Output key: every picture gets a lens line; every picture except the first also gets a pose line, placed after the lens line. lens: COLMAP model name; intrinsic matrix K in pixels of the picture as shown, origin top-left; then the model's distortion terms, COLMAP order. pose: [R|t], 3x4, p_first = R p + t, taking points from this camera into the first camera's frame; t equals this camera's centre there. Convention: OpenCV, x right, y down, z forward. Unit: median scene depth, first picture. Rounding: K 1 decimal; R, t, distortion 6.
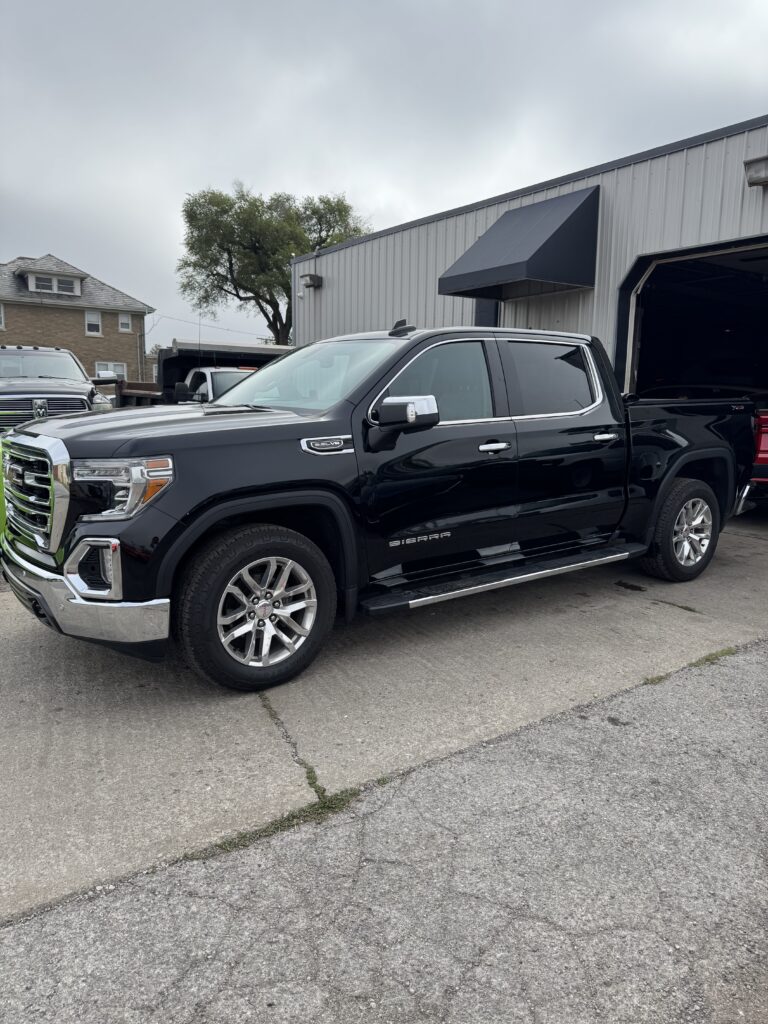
lens RADIAL K [[720.2, 0, 384.0], [0, 720.2, 512.0], [0, 0, 1]] dist [0.038879, -0.049915]
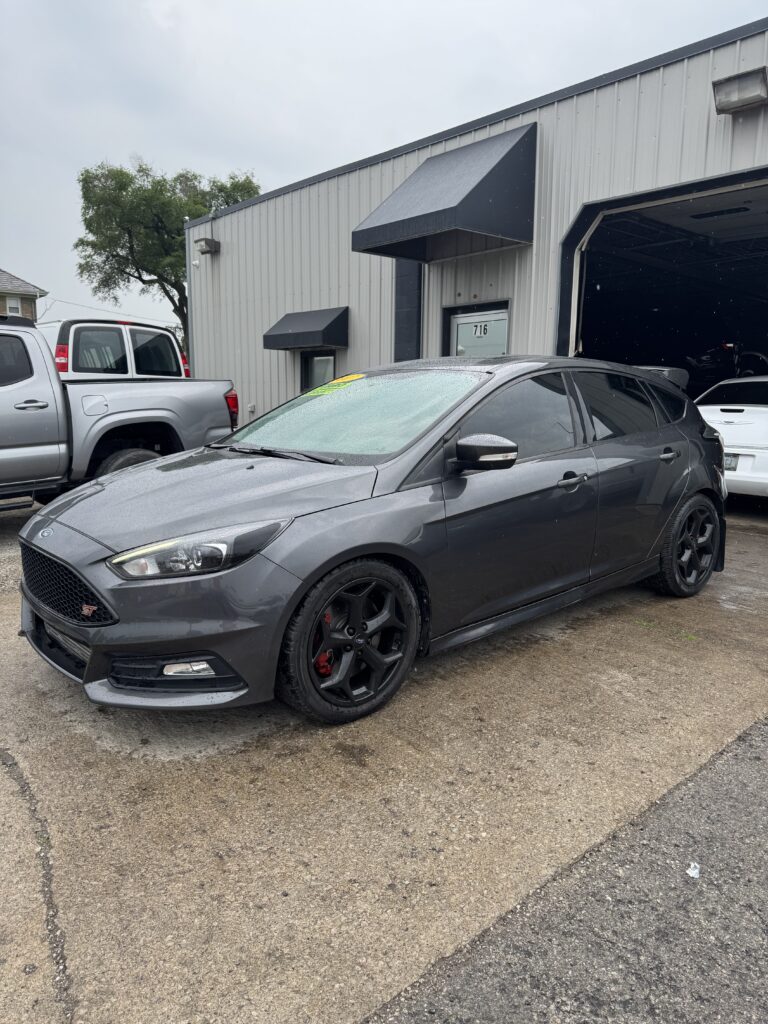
lens RADIAL K [[720.2, 0, 384.0], [0, 720.2, 512.0], [0, 0, 1]] dist [0.038879, -0.049915]
pose [[0.993837, -0.024681, 0.108072, 0.009203], [0.023464, 0.999646, 0.012518, -0.004206], [-0.108343, -0.009905, 0.994064, 0.102220]]
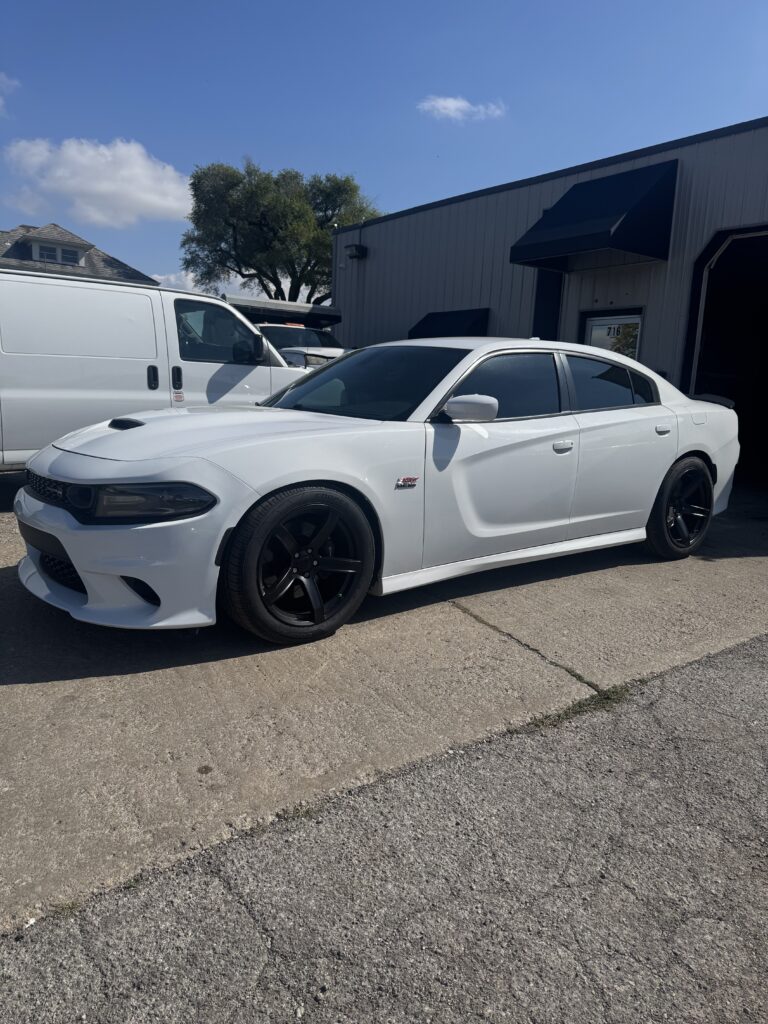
lens RADIAL K [[722.1, 0, 388.1], [0, 722.1, 514.9], [0, 0, 1]] dist [0.017850, -0.020589]
pose [[0.999275, 0.023846, 0.029680, -0.077539], [-0.024469, 0.999484, 0.020796, 0.022310], [-0.029169, -0.021507, 0.999343, -0.007214]]
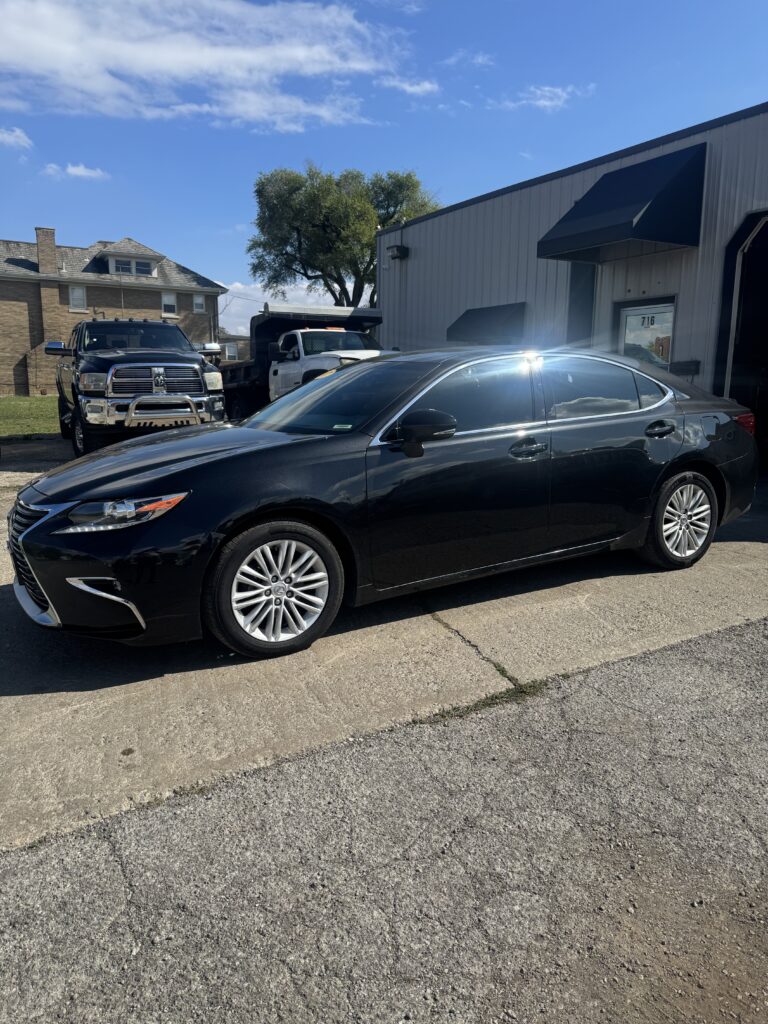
lens RADIAL K [[720.2, 0, 384.0], [0, 720.2, 512.0], [0, 0, 1]] dist [0.038879, -0.049915]
pose [[0.996681, 0.004093, -0.081305, -0.036076], [-0.001914, 0.999638, 0.026850, 0.017593], [0.081386, -0.026605, 0.996328, -0.022045]]
